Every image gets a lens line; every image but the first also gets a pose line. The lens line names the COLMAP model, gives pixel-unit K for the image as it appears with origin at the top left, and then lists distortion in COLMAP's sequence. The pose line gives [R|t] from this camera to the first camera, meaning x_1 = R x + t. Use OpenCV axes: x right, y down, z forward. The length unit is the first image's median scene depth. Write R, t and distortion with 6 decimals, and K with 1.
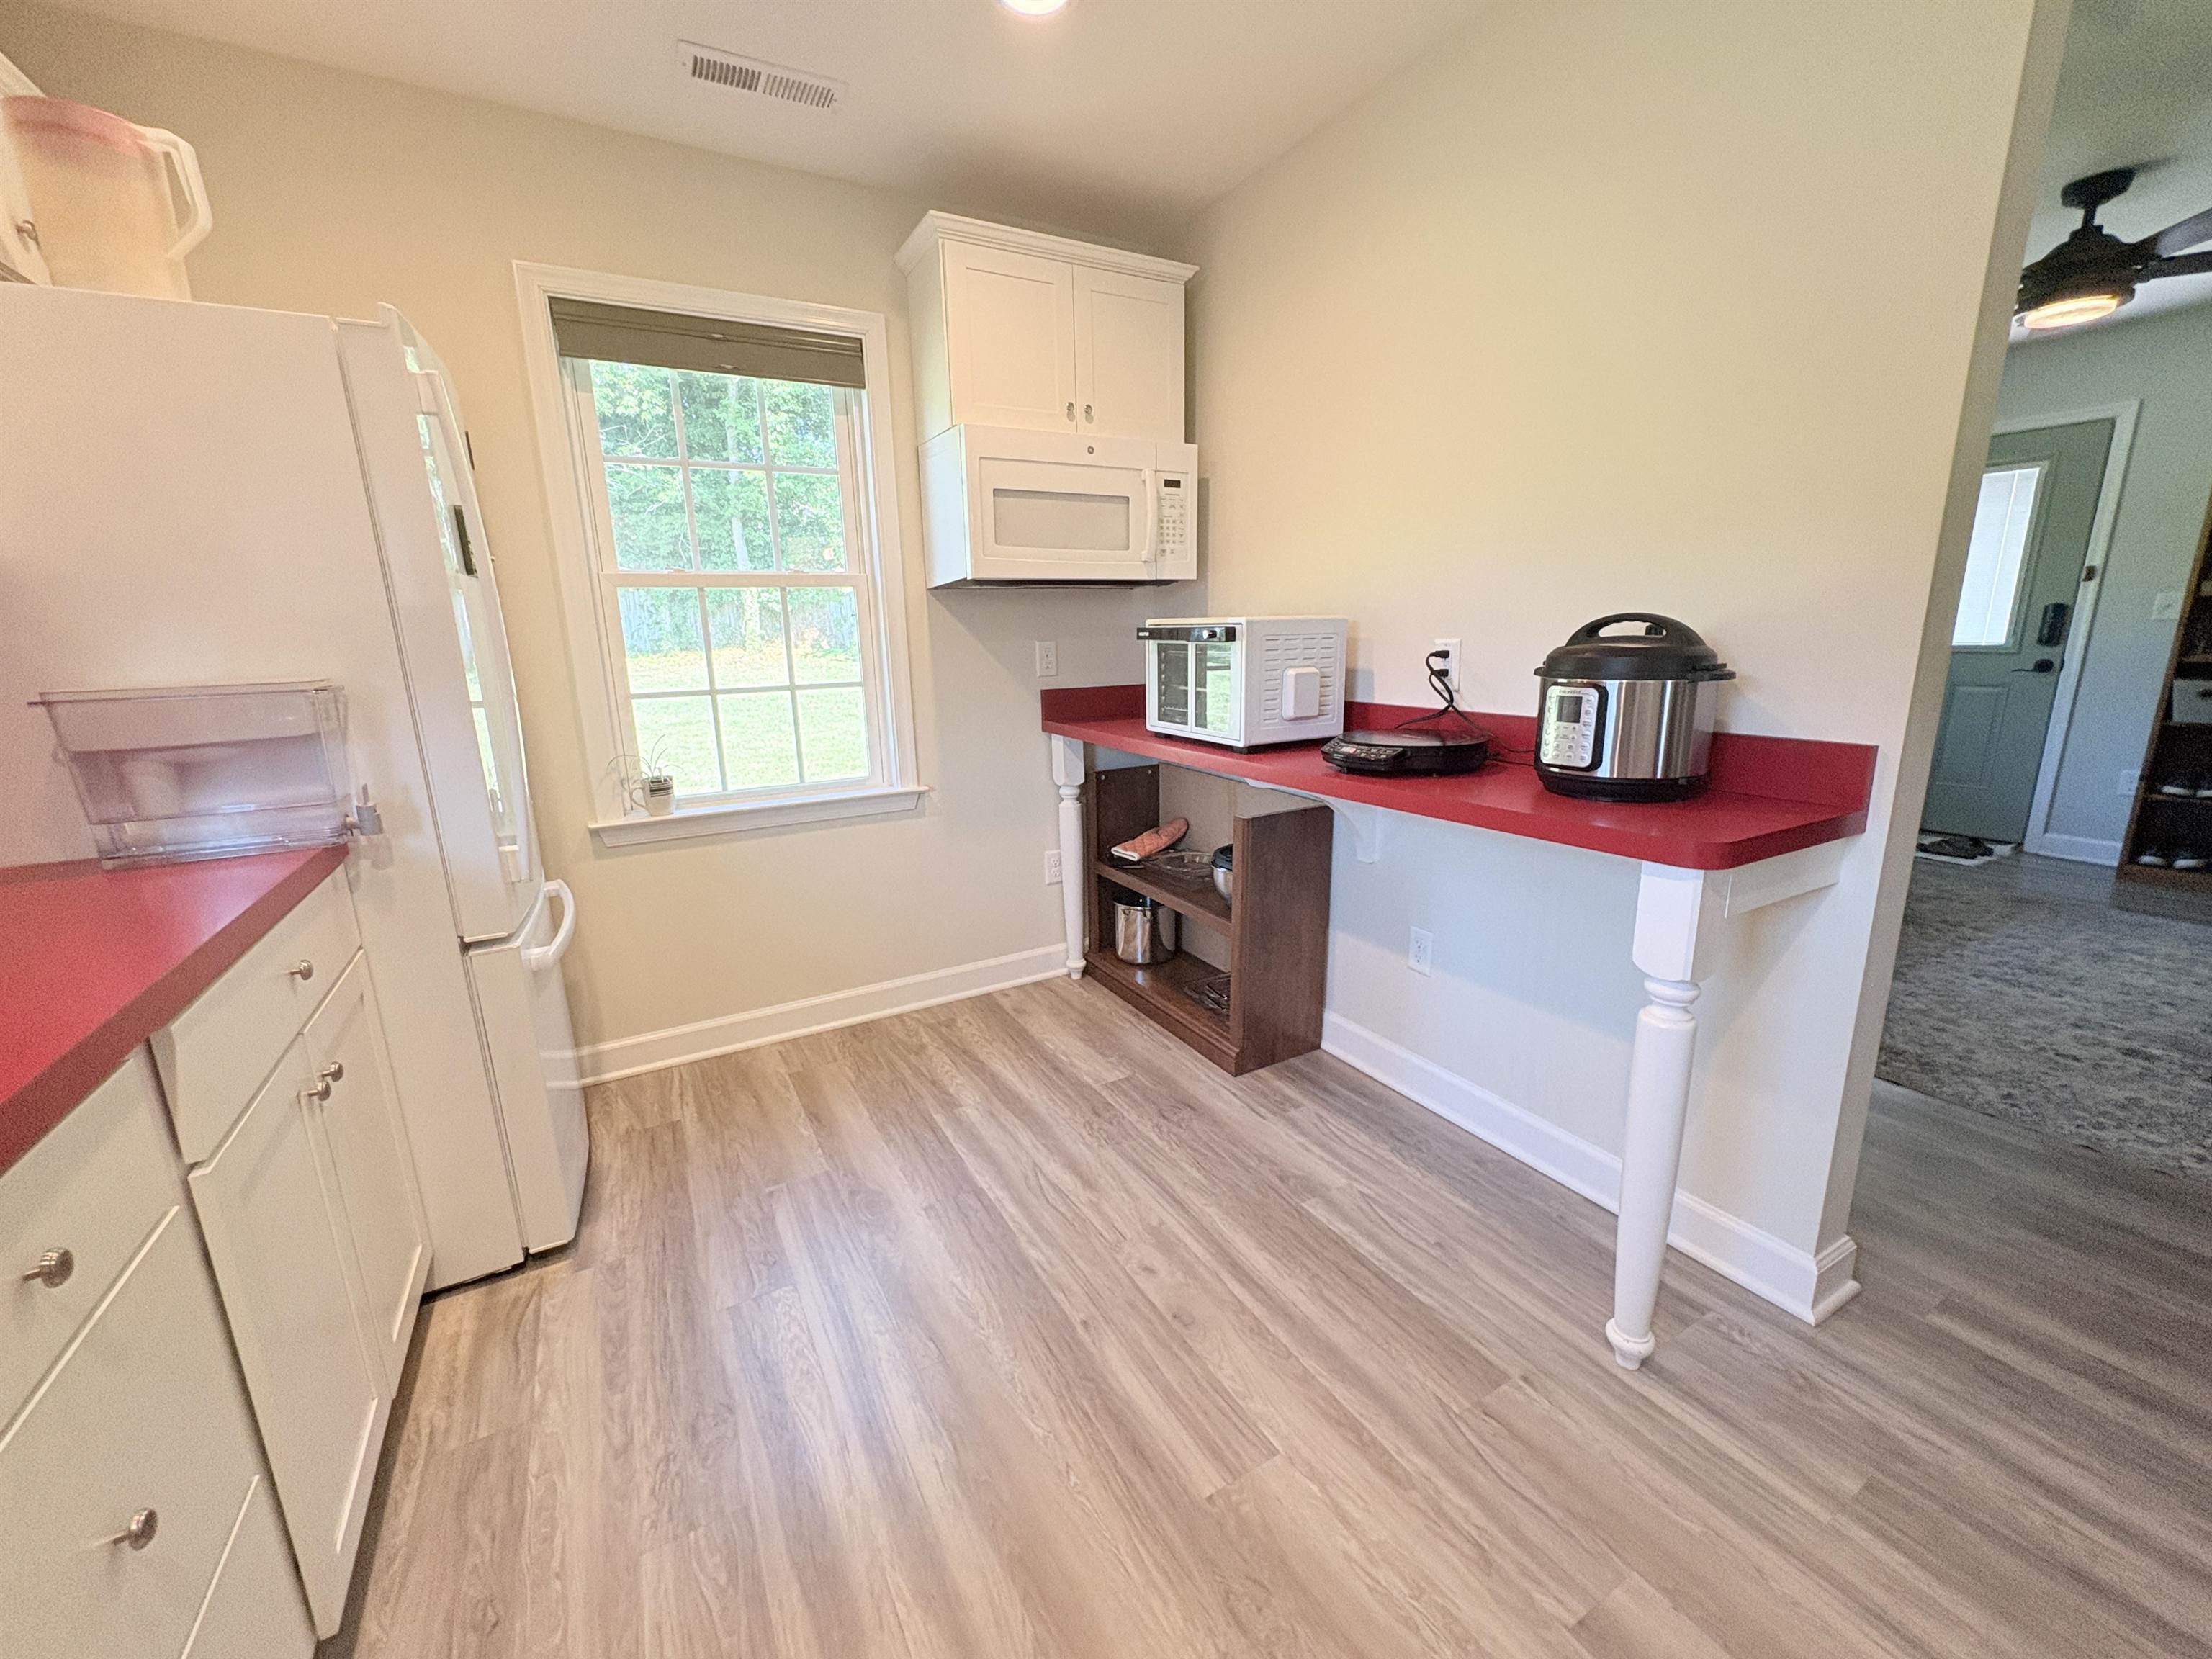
lens RADIAL K [[878.7, 0, 1106.0], [0, 878.7, 829.5], [0, 0, 1]] dist [-0.002433, 0.003000]
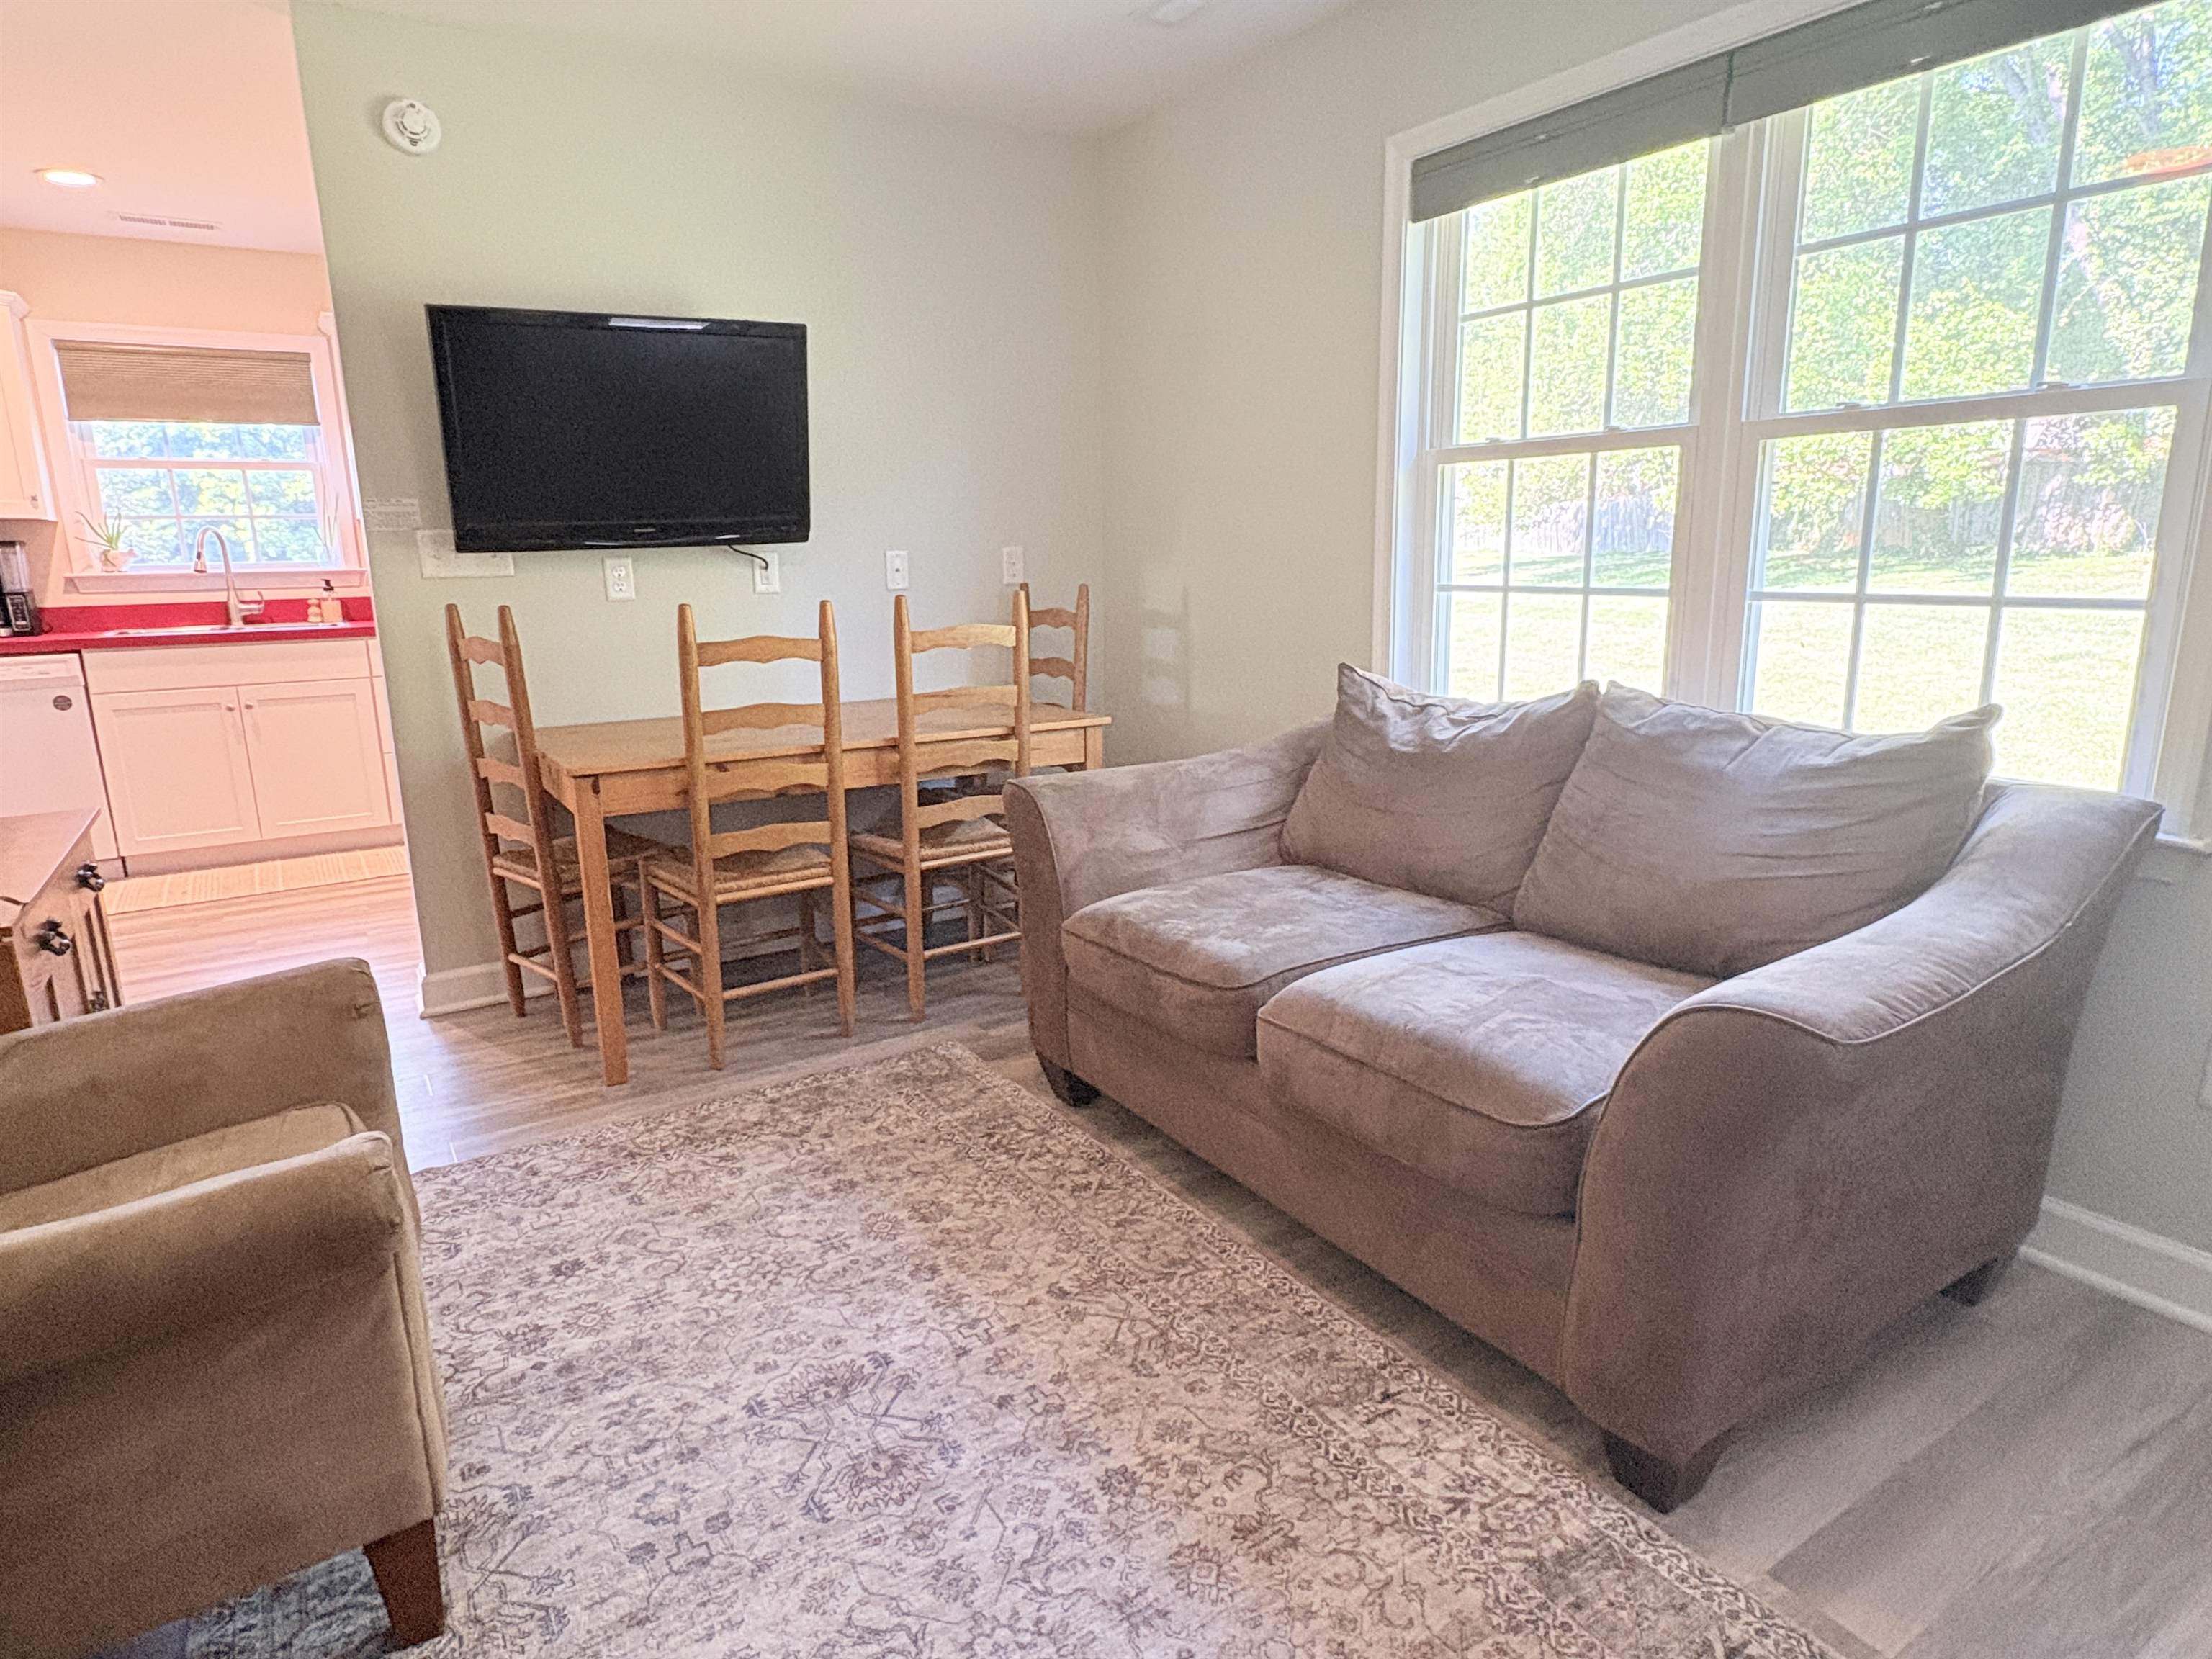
lens RADIAL K [[1283.5, 0, 1106.0], [0, 1283.5, 829.5], [0, 0, 1]] dist [-0.001624, -0.000472]
pose [[0.046751, 0.242587, -0.969003, 2.390113], [-0.214035, 0.949966, 0.227495, -0.389034], [0.975707, 0.196765, 0.096334, 1.536880]]
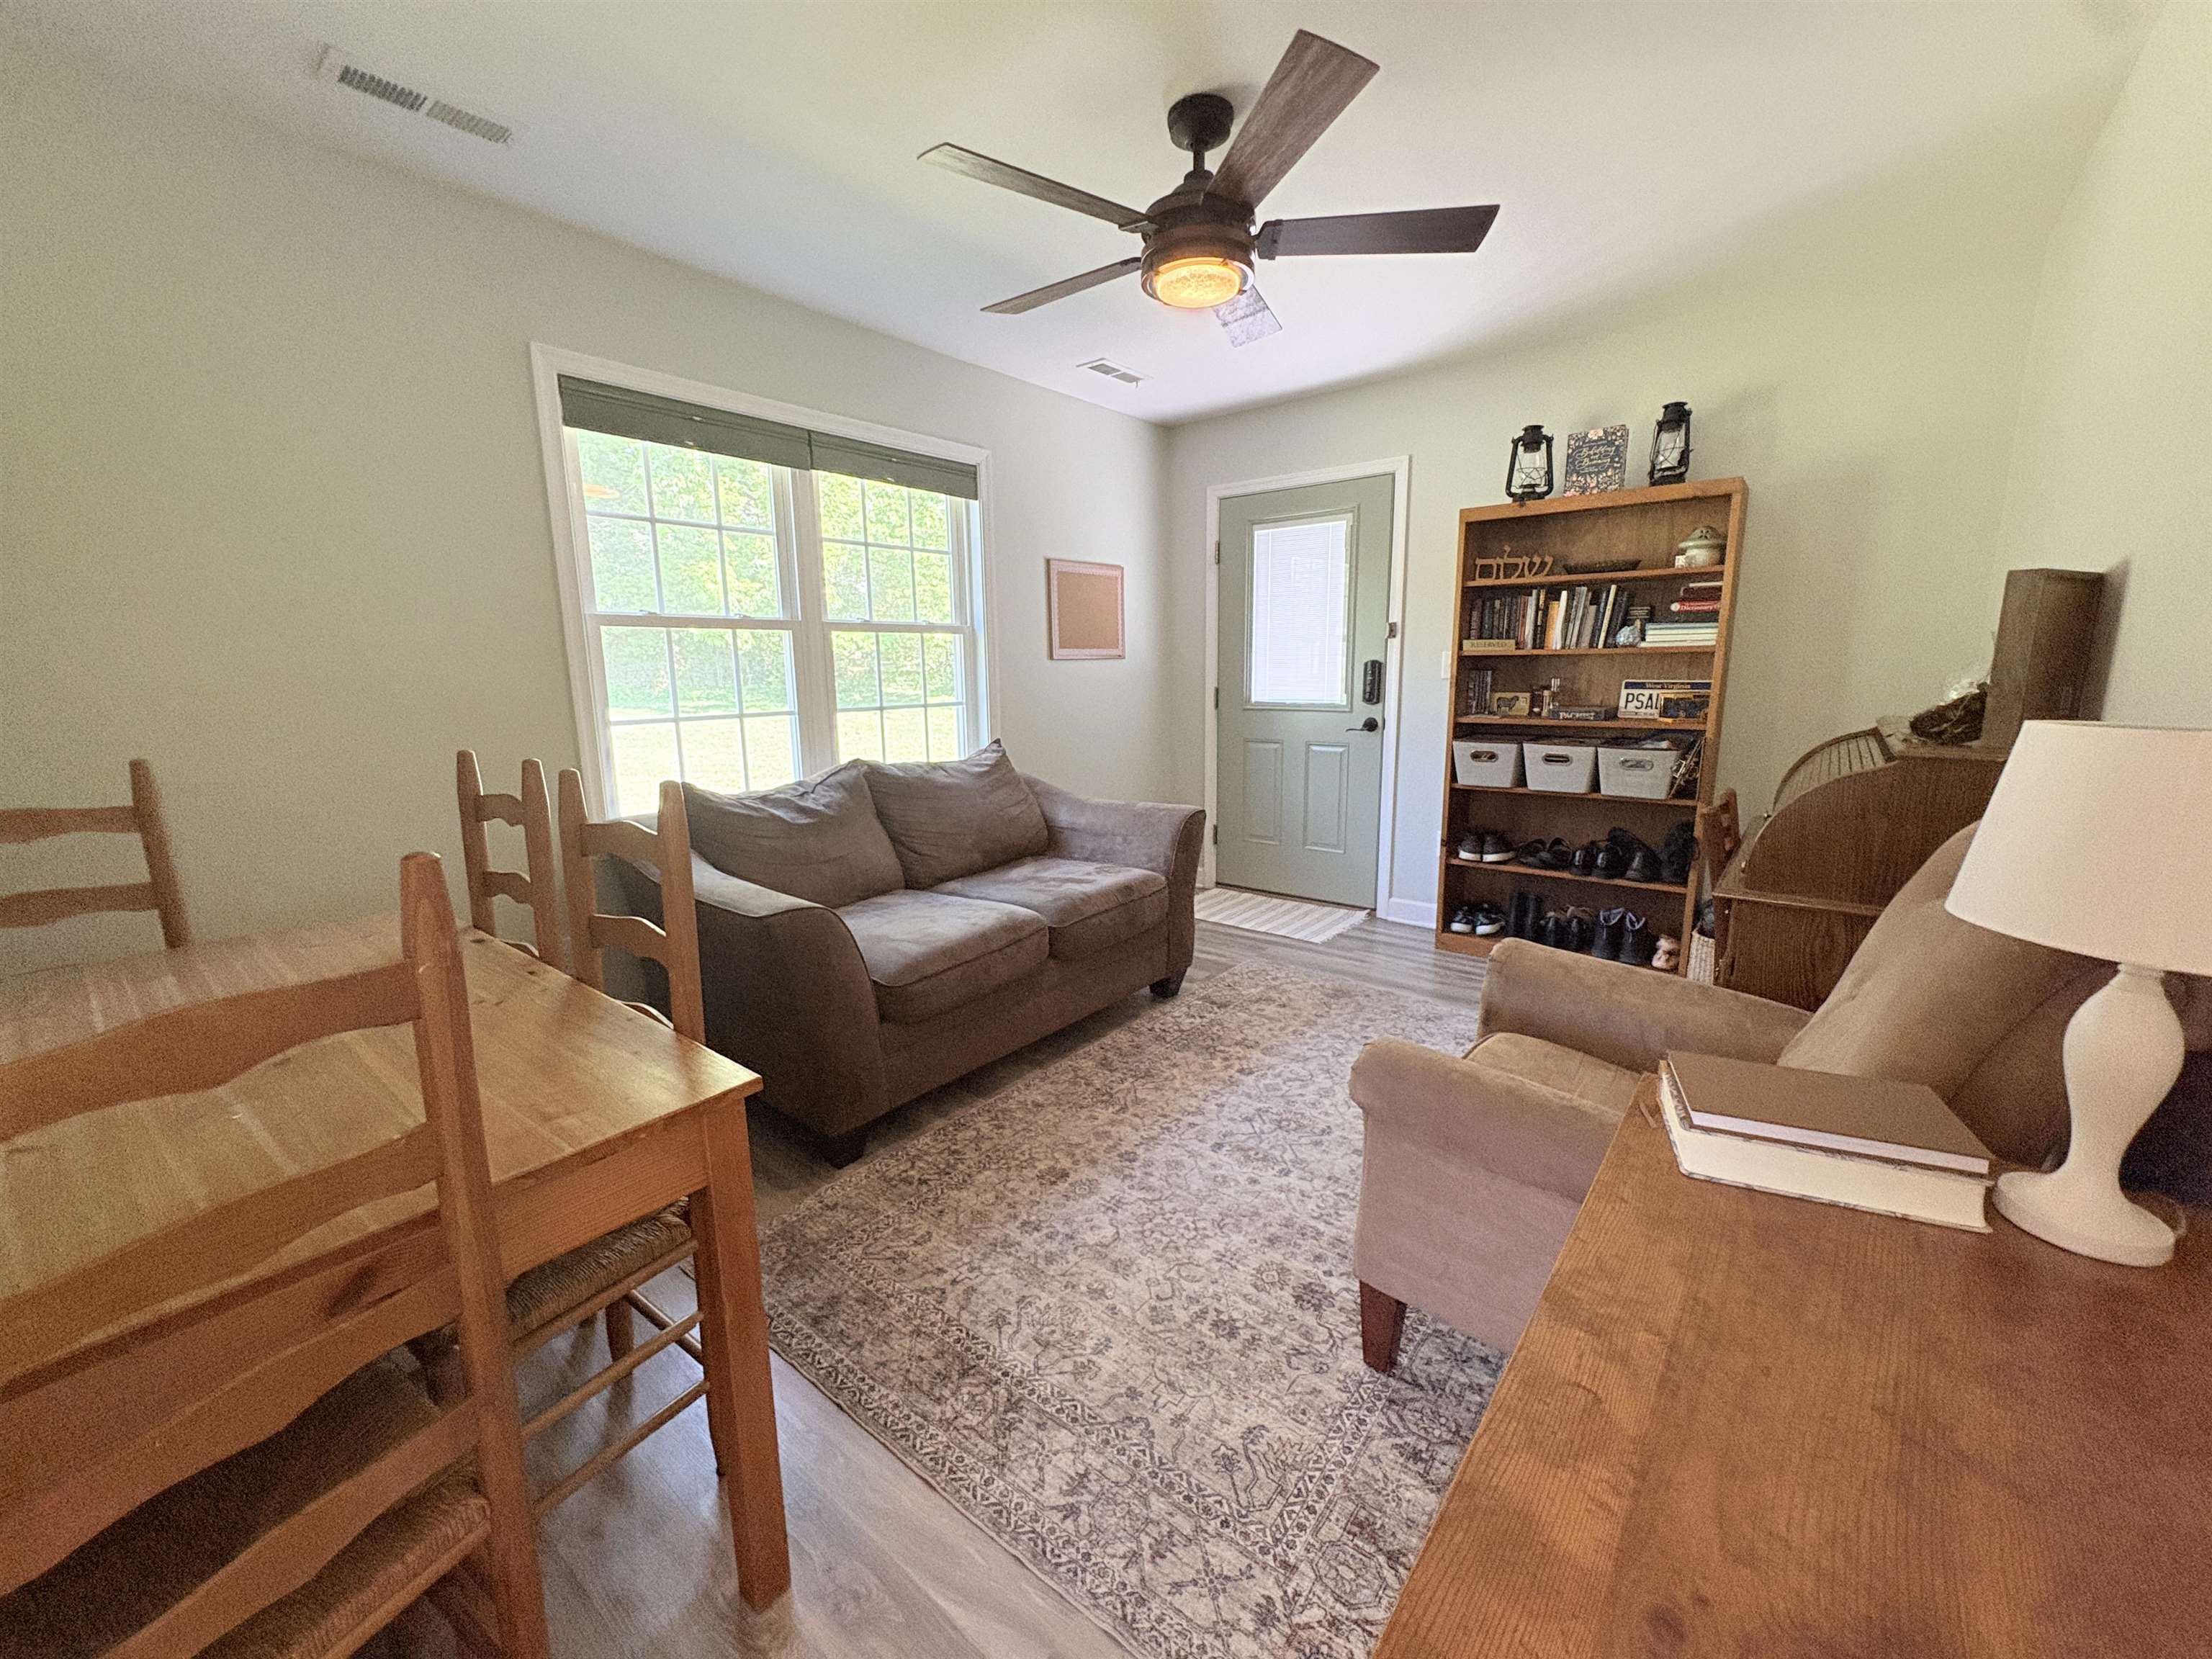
lens RADIAL K [[878.7, 0, 1106.0], [0, 878.7, 829.5], [0, 0, 1]] dist [-0.002433, 0.003000]
pose [[0.932291, -0.053503, 0.357730, 0.997875], [0.071054, 0.996819, -0.036088, -0.130109], [-0.354662, 0.059063, 0.933127, 0.485684]]
